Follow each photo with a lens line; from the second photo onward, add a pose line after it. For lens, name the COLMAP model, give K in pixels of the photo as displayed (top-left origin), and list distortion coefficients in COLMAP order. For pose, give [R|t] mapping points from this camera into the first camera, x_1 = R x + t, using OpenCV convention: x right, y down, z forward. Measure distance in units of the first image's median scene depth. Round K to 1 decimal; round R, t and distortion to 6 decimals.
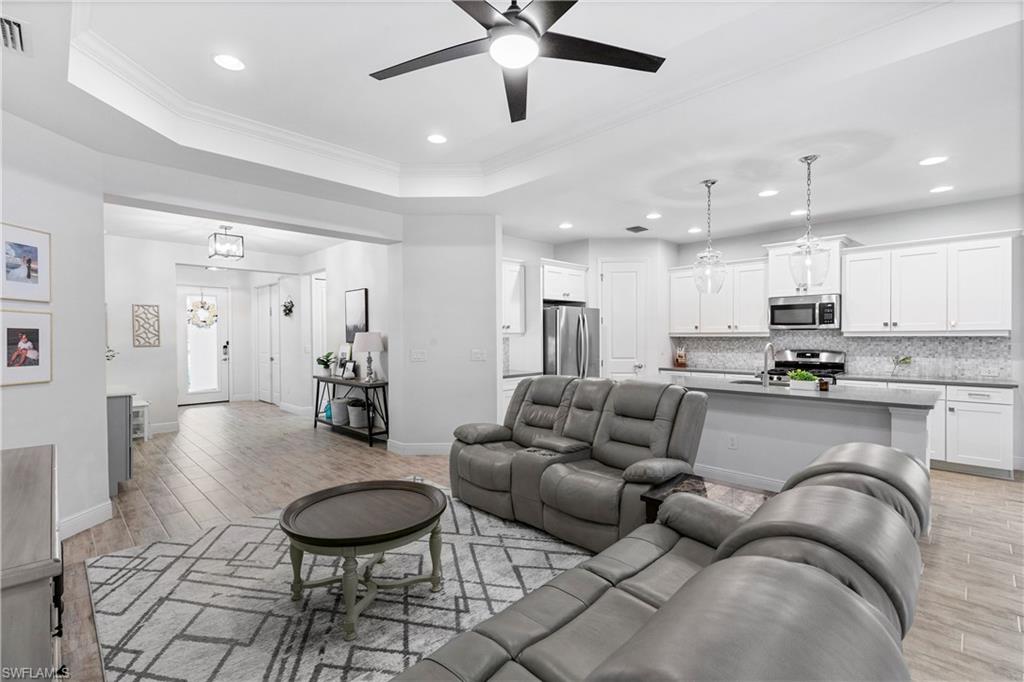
lens RADIAL K [[462.8, 0, 511.6], [0, 462.8, 343.6], [0, 0, 1]] dist [0.004723, -0.001244]
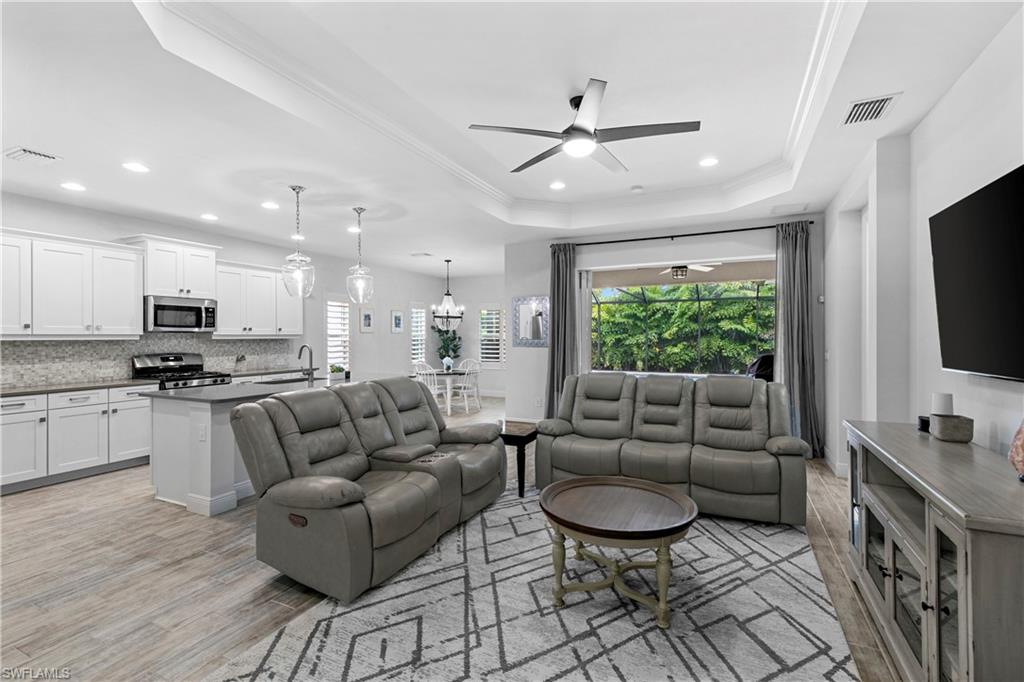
lens RADIAL K [[462.8, 0, 515.3], [0, 462.8, 334.0], [0, 0, 1]] dist [0.004723, -0.001244]
pose [[-0.337980, 0.010486, 0.941095, -1.064603], [0.021321, 0.999767, -0.003482, -0.017436], [-0.940912, 0.018888, -0.338125, 1.366323]]
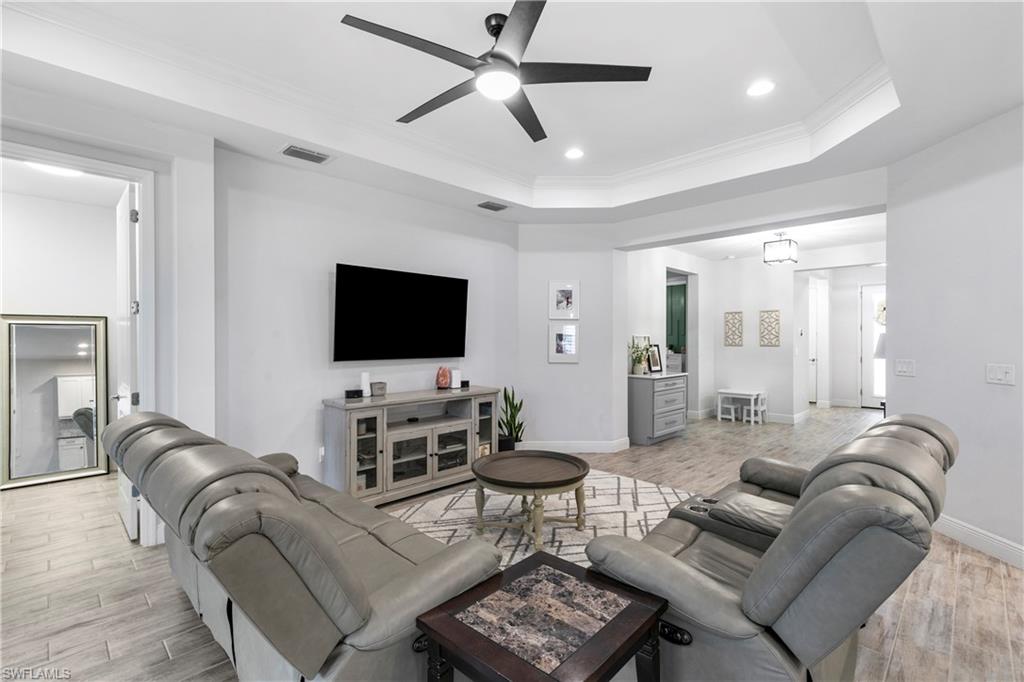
lens RADIAL K [[462.8, 0, 511.7], [0, 462.8, 341.3], [0, 0, 1]] dist [0.004723, -0.001244]
pose [[0.001397, 0.010243, -0.999947, 0.901442], [-0.016062, 0.999819, 0.010219, -0.018017], [0.999870, 0.016047, 0.001561, 0.827679]]
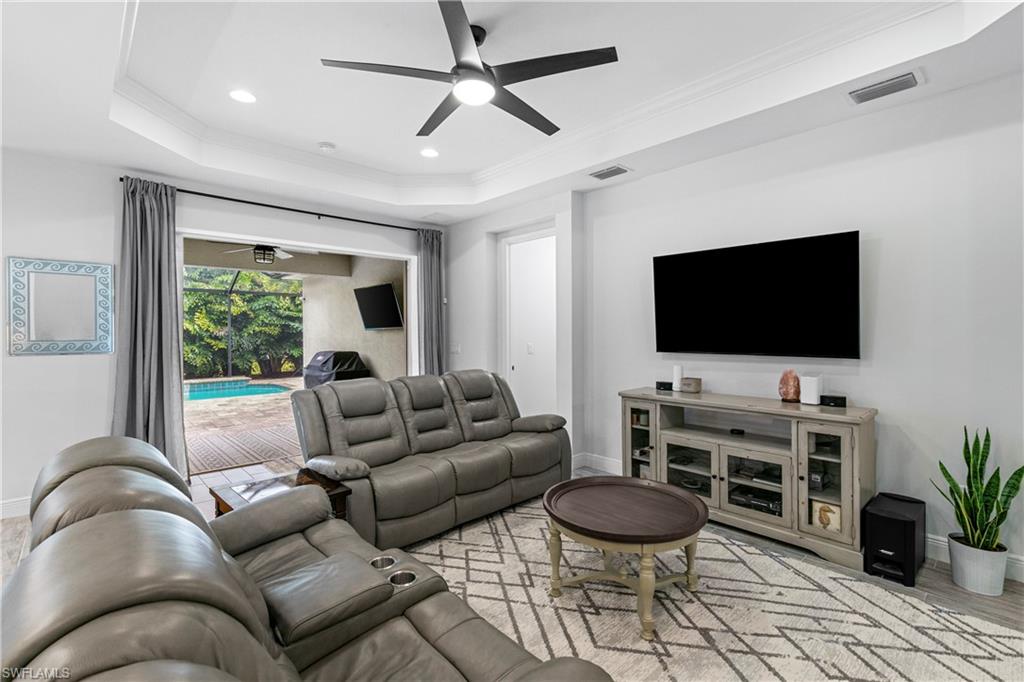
lens RADIAL K [[462.8, 0, 516.6], [0, 462.8, 334.6], [0, 0, 1]] dist [0.004723, -0.001244]
pose [[-0.999615, 0.010069, 0.025865, -0.100900], [0.010728, 0.999619, 0.025442, -0.029995], [-0.025599, 0.025709, -0.999342, 1.750100]]
